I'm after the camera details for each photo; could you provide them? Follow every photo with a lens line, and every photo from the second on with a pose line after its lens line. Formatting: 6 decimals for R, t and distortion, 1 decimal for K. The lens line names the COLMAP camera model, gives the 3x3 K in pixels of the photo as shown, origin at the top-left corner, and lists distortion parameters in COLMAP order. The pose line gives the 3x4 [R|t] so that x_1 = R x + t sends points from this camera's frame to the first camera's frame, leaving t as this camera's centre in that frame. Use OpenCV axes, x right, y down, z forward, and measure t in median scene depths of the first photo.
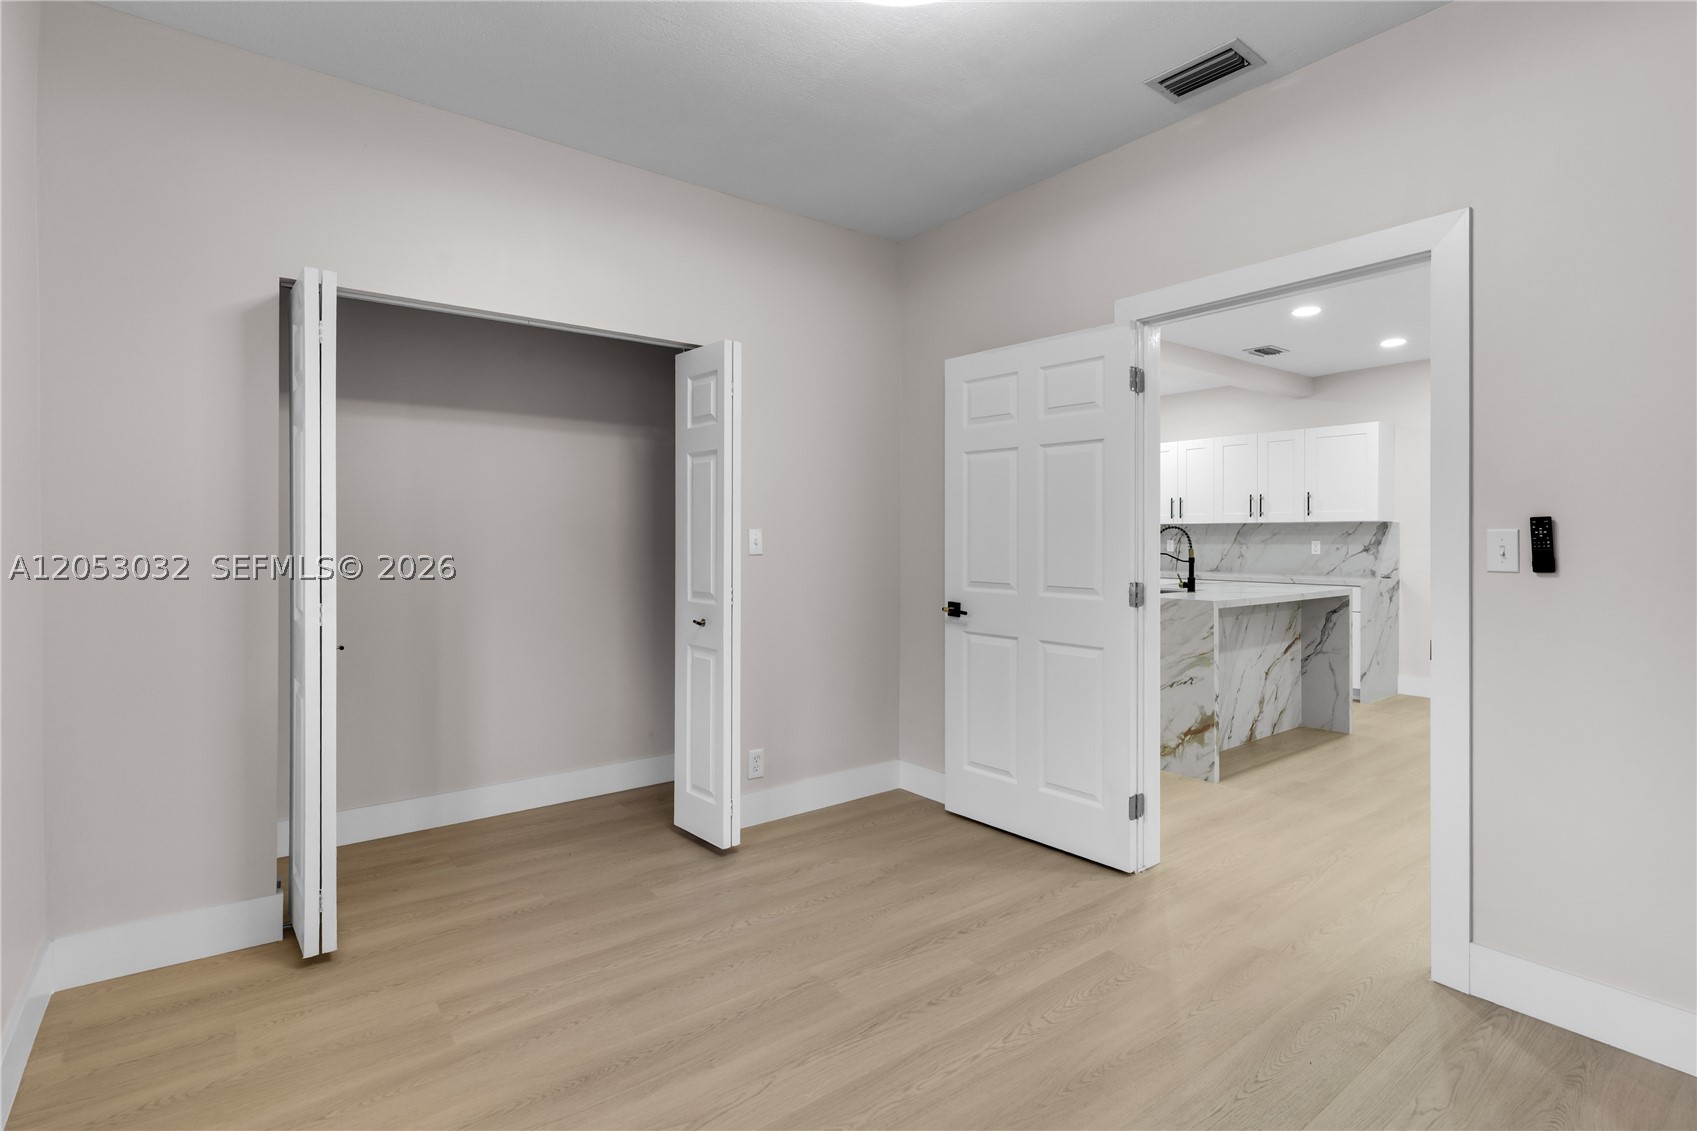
lens RADIAL K [[816.6, 0, 853.1], [0, 816.6, 537.2], [0, 0, 1]] dist [0.002544, -0.001711]
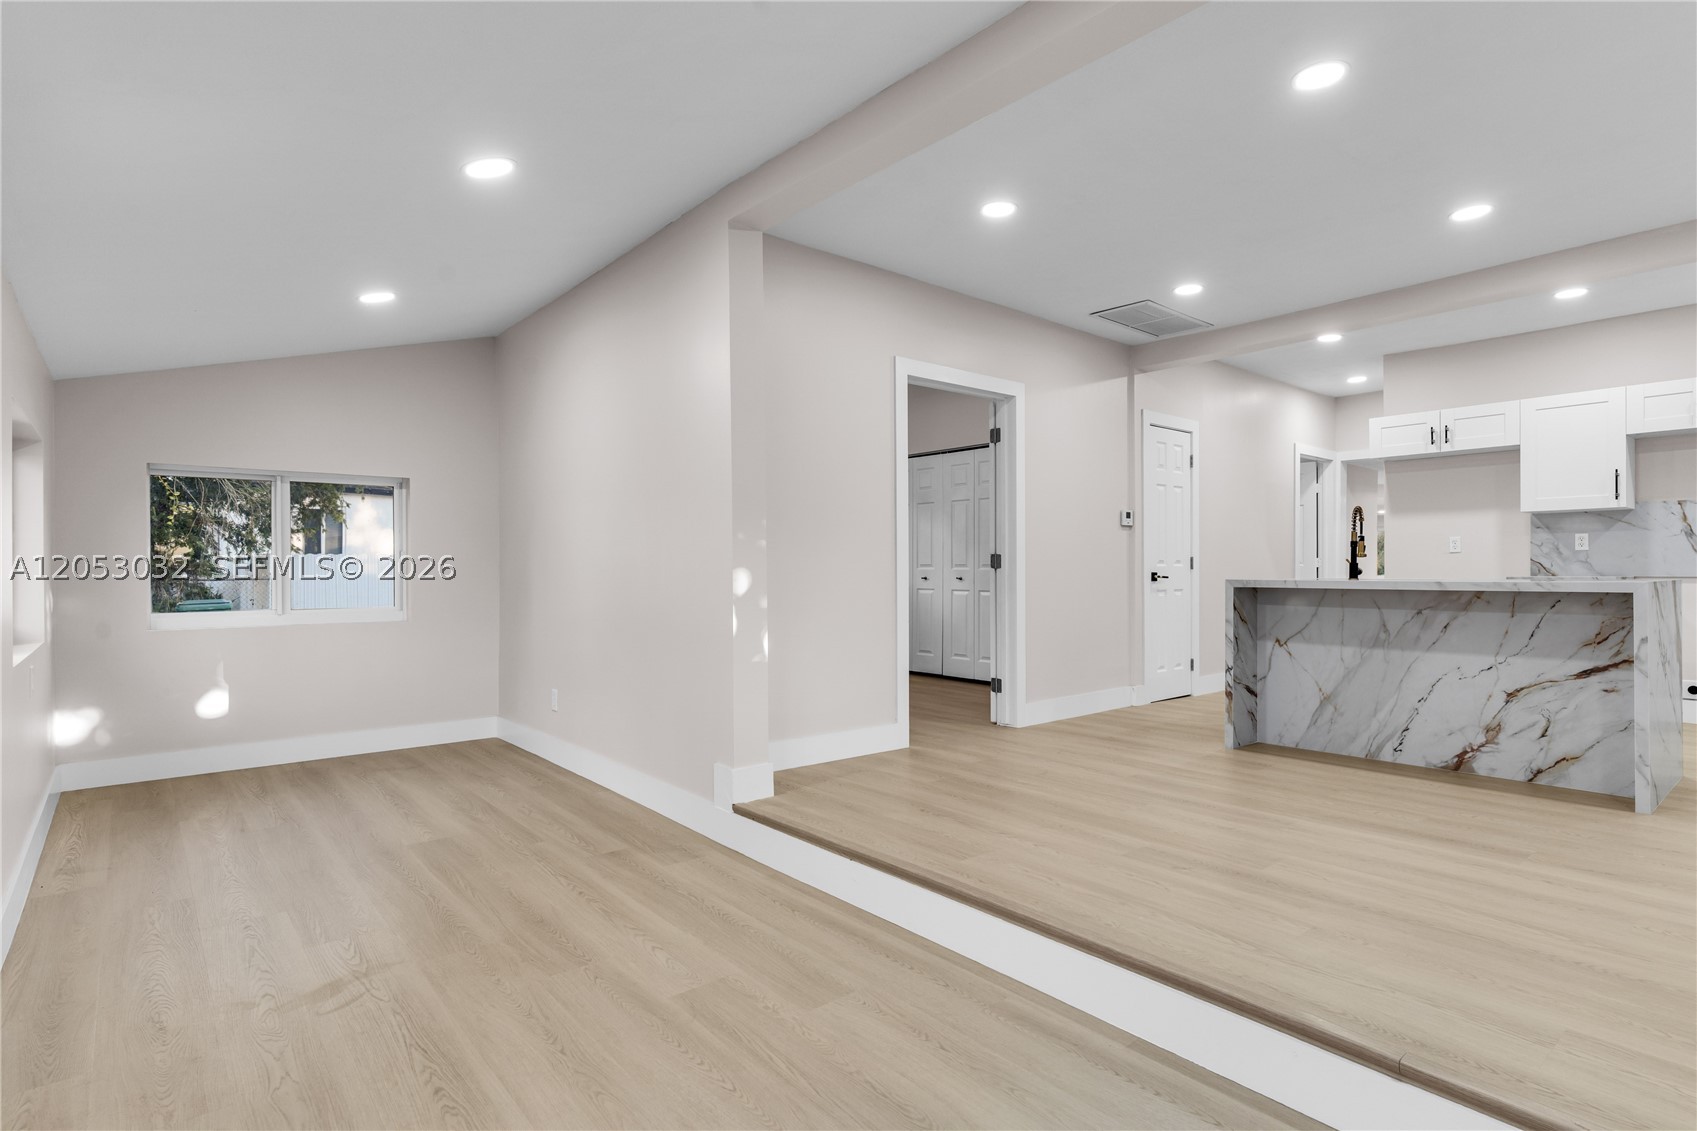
lens RADIAL K [[861.2, 0, 844.3], [0, 861.2, 574.6], [0, 0, 1]] dist [0.004335, 0.000097]
pose [[0.034355, 0.005411, -0.999395, 0.991857], [0.002625, 0.999981, 0.005505, 0.040440], [0.999406, -0.002812, 0.034340, 0.287491]]
